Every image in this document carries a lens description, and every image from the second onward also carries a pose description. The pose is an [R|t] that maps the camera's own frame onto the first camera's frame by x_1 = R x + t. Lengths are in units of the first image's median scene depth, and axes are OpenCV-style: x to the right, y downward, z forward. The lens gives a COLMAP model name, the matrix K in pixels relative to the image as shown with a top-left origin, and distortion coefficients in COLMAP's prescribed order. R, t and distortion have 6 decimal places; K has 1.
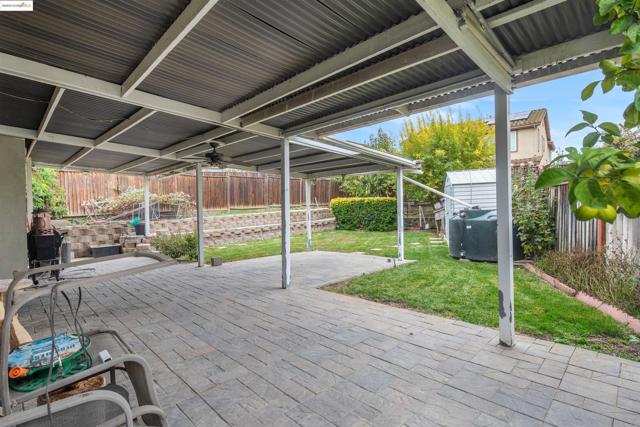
lens RADIAL K [[311.5, 0, 320.2], [0, 311.5, 212.6], [0, 0, 1]] dist [0.004748, -0.001843]
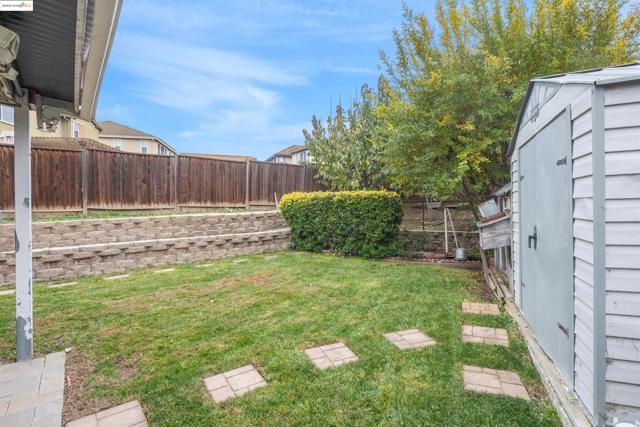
lens RADIAL K [[311.5, 0, 319.8], [0, 311.5, 213.2], [0, 0, 1]] dist [0.004748, -0.001843]
pose [[0.993952, 0.016849, -0.108512, 0.172800], [-0.017231, 0.999848, -0.002579, -0.009893], [0.108452, 0.004434, 0.994092, 0.481569]]
